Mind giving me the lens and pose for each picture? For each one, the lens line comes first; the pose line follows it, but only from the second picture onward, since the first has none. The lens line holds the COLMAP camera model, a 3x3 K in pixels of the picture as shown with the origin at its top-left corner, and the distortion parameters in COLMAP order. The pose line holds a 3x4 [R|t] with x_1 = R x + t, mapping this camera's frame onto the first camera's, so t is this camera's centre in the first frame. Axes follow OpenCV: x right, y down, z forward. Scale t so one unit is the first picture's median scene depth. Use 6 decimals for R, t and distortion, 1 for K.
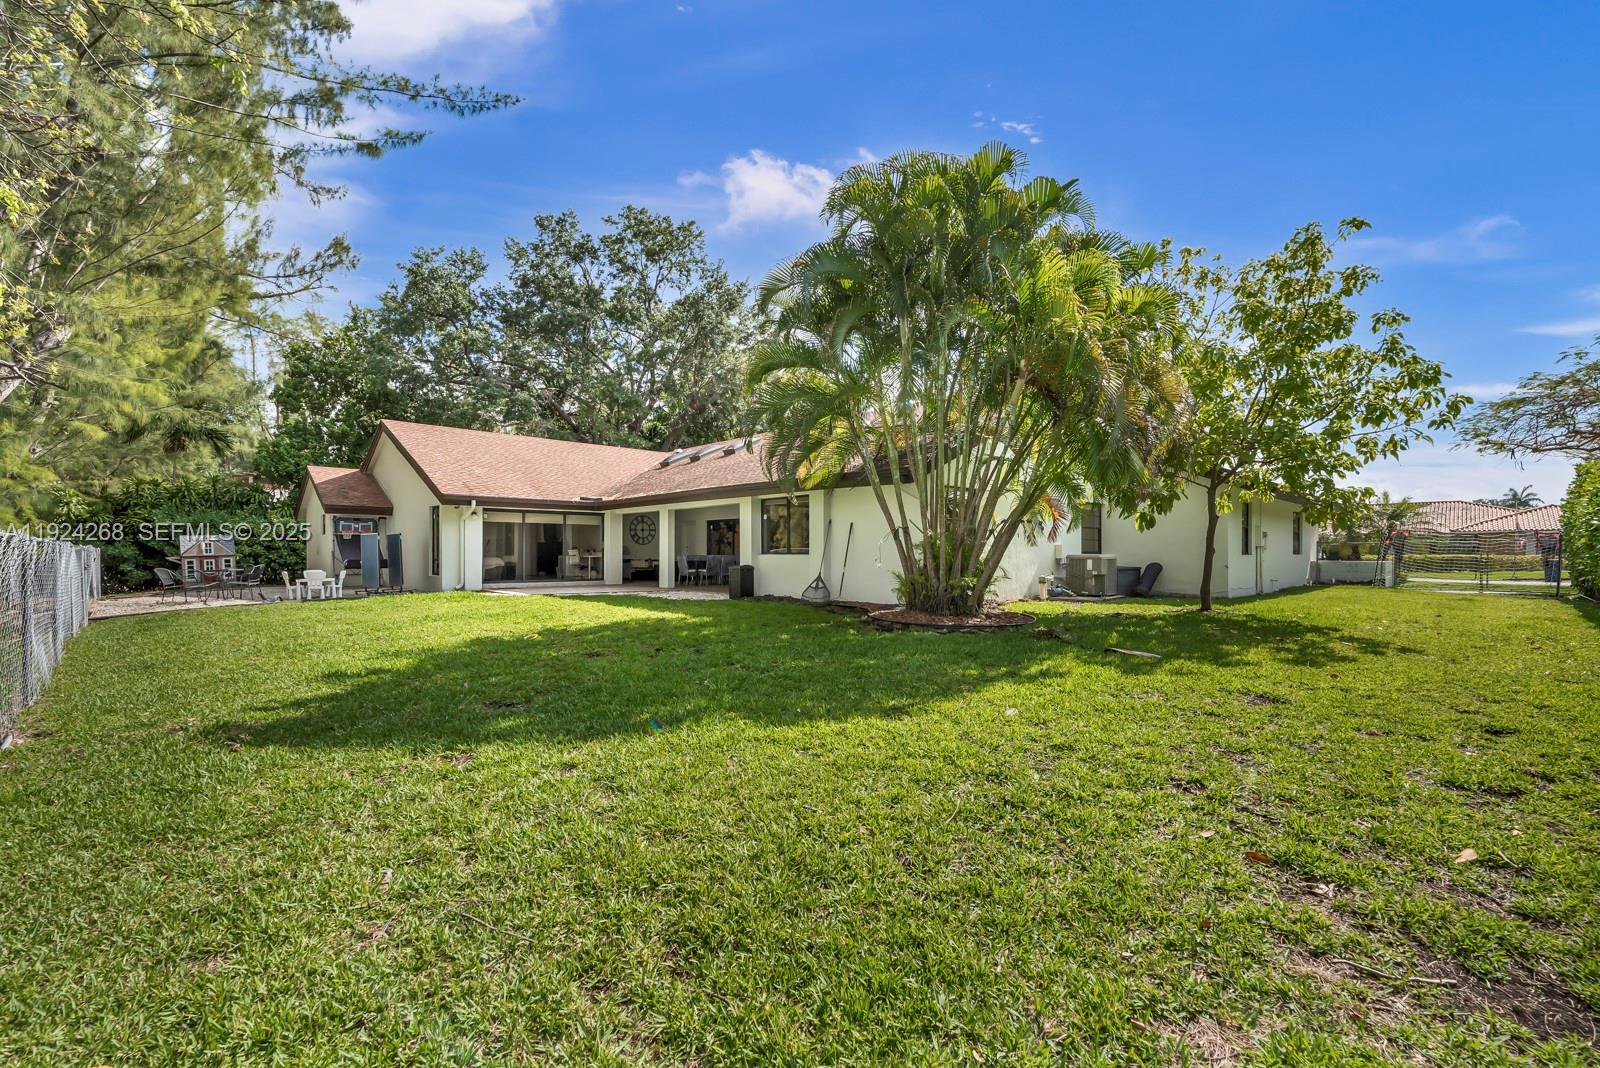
lens RADIAL K [[679.7, 0, 801.4], [0, 679.7, 526.7], [0, 0, 1]] dist [-0.002009, -0.000396]
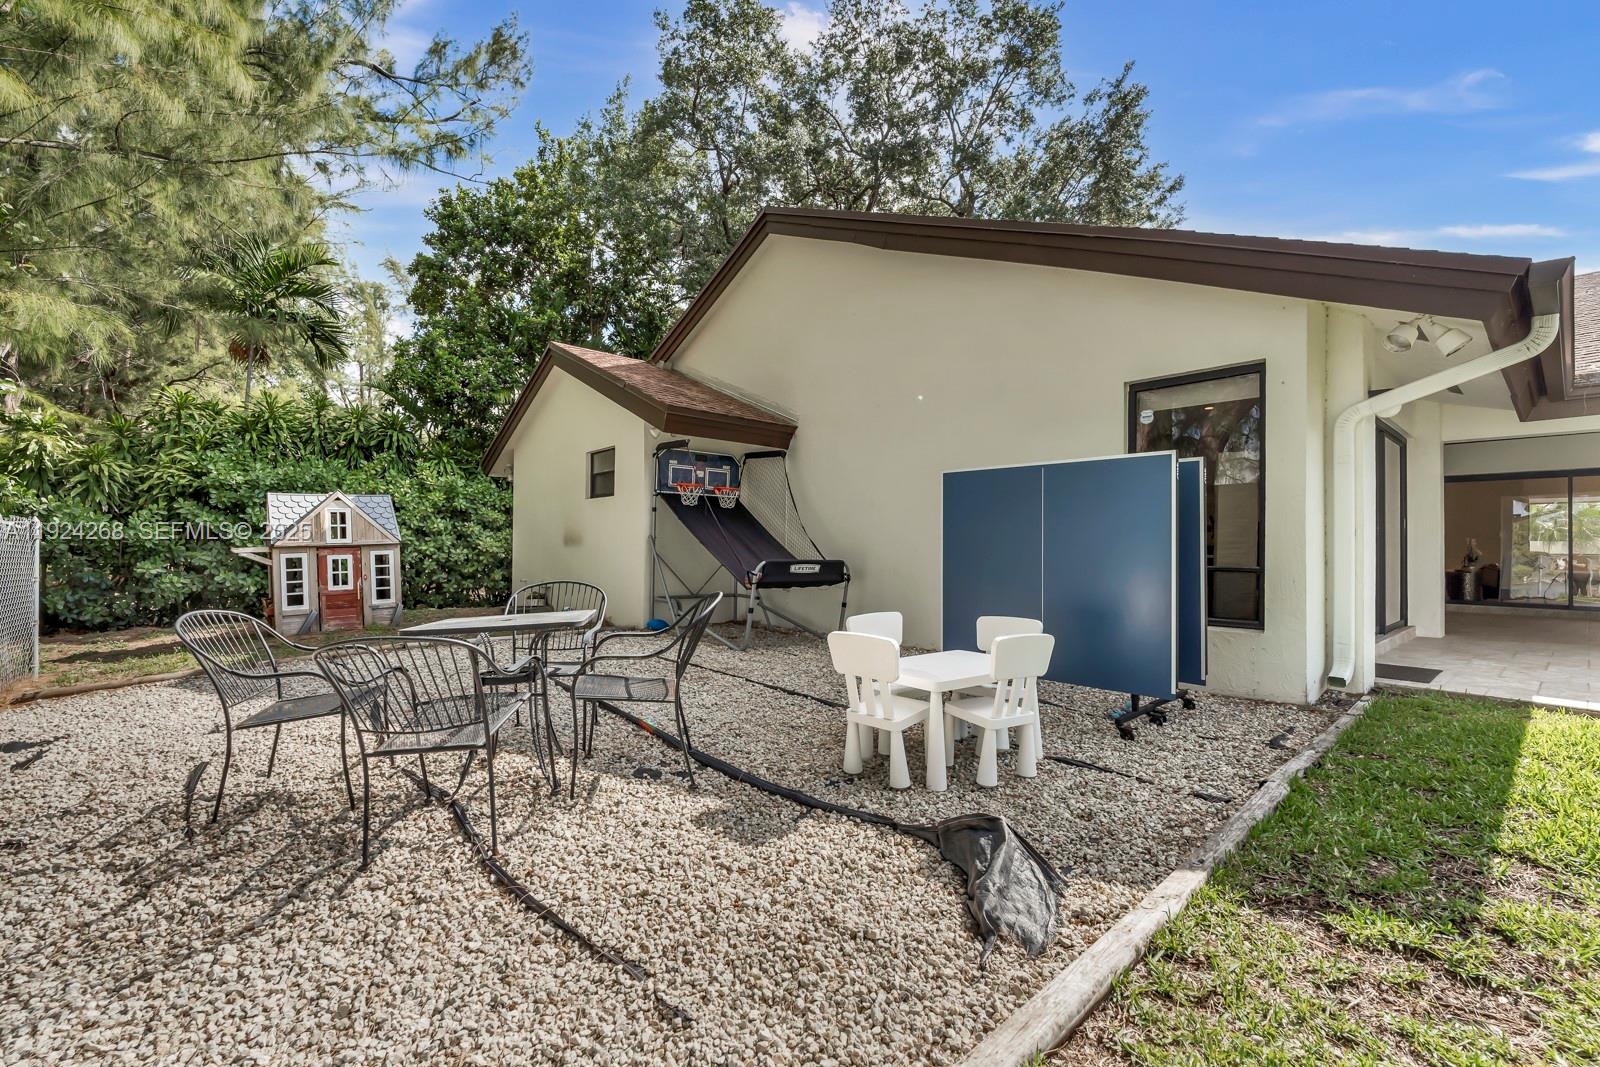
lens RADIAL K [[679.7, 0, 801.4], [0, 679.7, 526.2], [0, 0, 1]] dist [-0.002009, -0.000396]
pose [[0.998635, 0.010726, -0.051111, -0.528881], [-0.010786, 0.999941, -0.000898, 0.026558], [0.051098, 0.001448, 0.998693, 0.561486]]
